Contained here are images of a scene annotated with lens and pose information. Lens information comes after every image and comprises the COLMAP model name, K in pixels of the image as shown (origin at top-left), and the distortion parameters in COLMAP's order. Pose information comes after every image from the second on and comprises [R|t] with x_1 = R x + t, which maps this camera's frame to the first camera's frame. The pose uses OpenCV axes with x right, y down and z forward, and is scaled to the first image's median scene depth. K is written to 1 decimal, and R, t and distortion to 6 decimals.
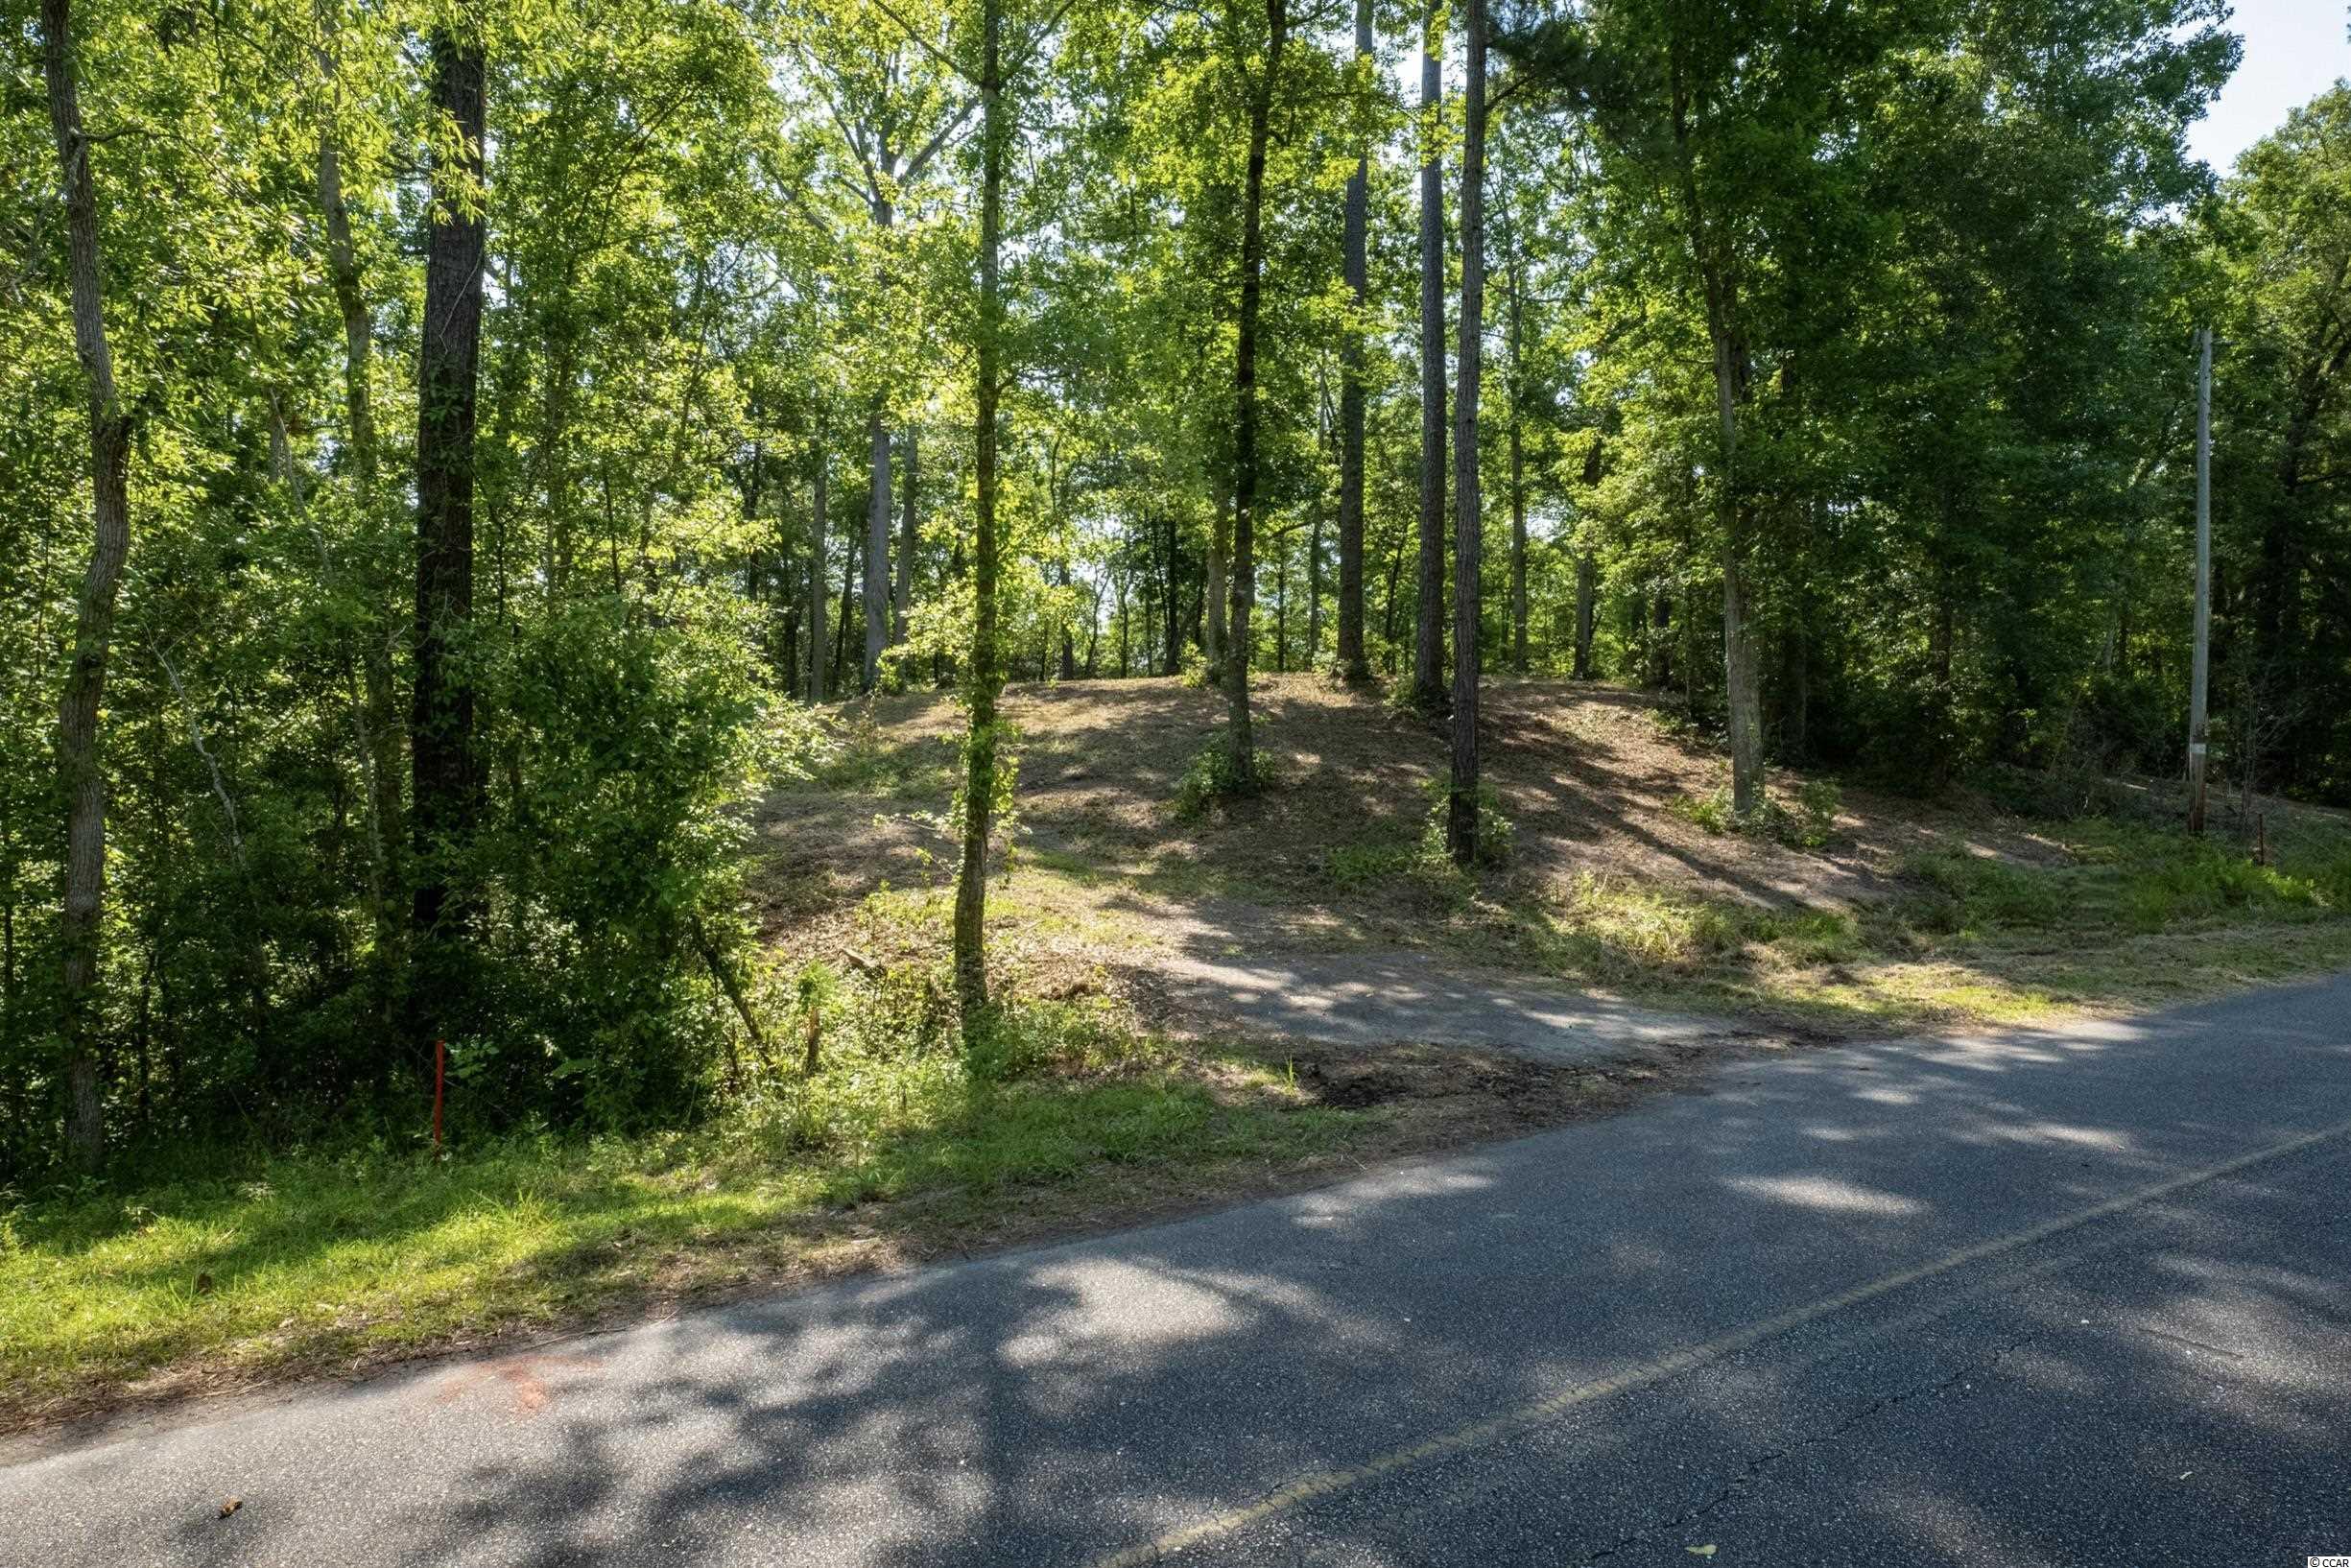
lens RADIAL K [[1404.1, 0, 1175.5], [0, 1404.1, 784.0], [0, 0, 1]] dist [0.005635, 0.004535]
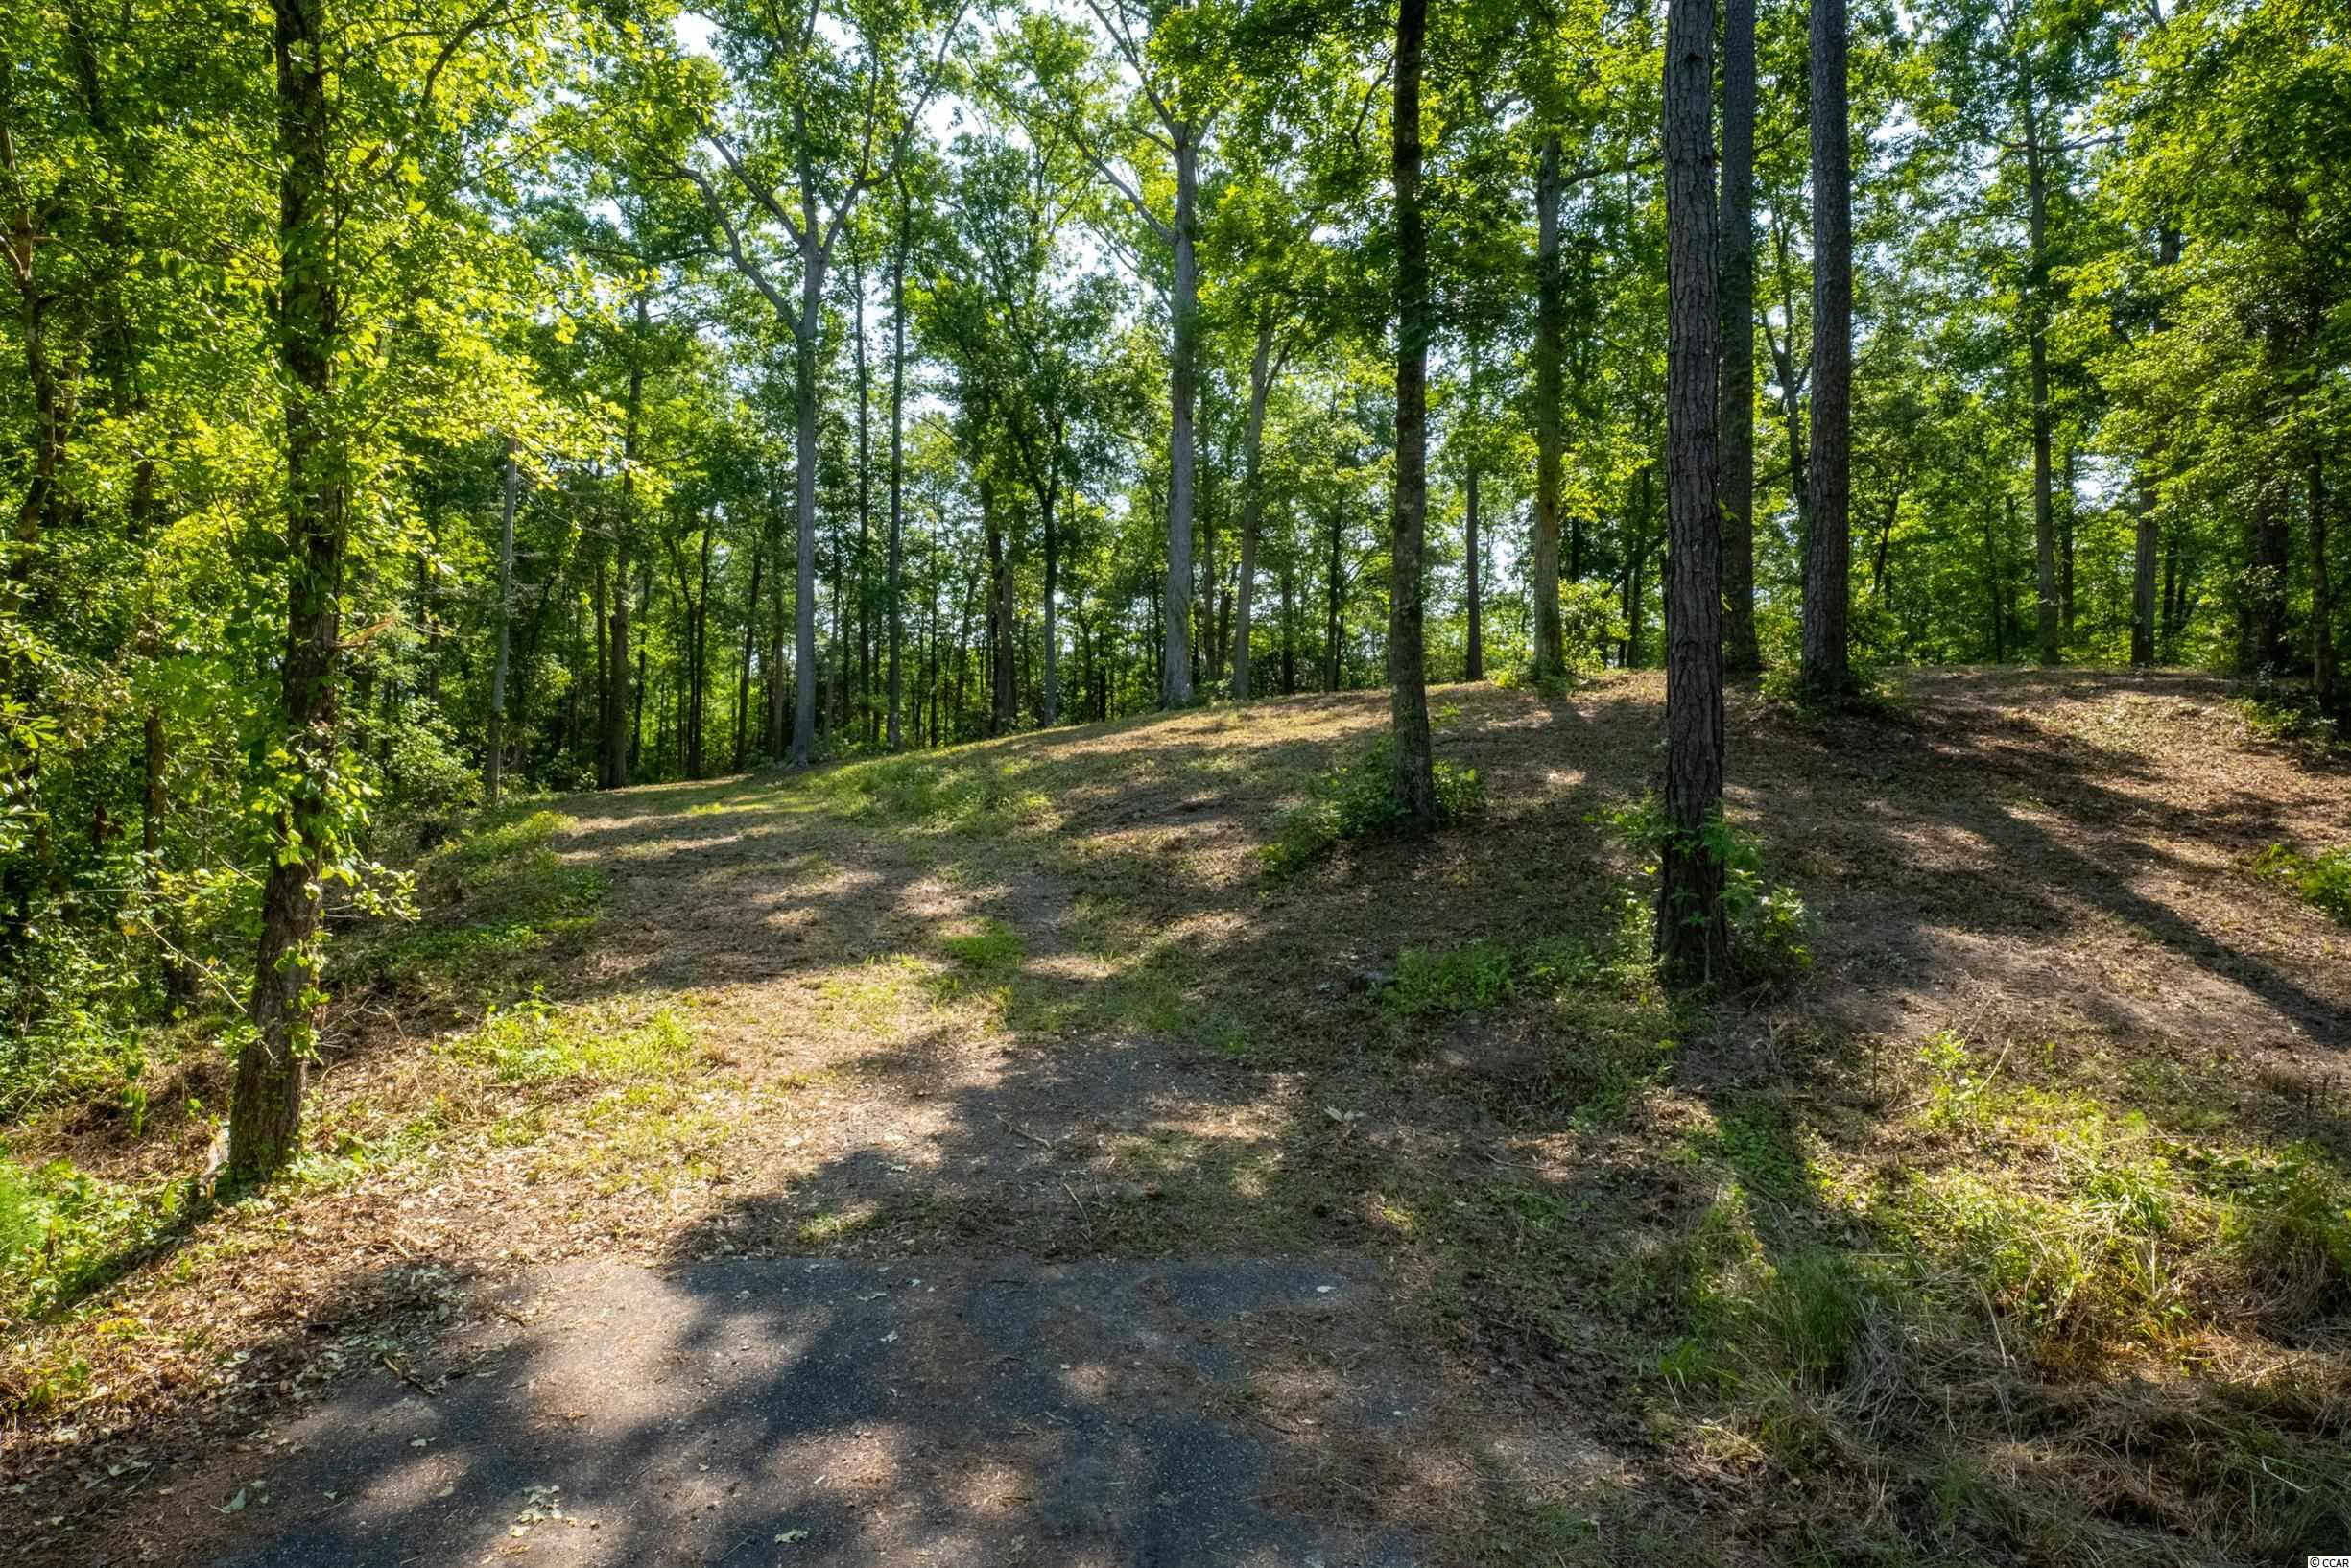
lens RADIAL K [[1404.1, 0, 1175.5], [0, 1404.1, 784.0], [0, 0, 1]] dist [0.005635, 0.004535]
pose [[0.940727, -0.004941, -0.339129, 0.149303], [-0.004098, 0.999655, -0.025933, 0.001533], [0.339140, 0.025786, 0.940383, 0.363290]]
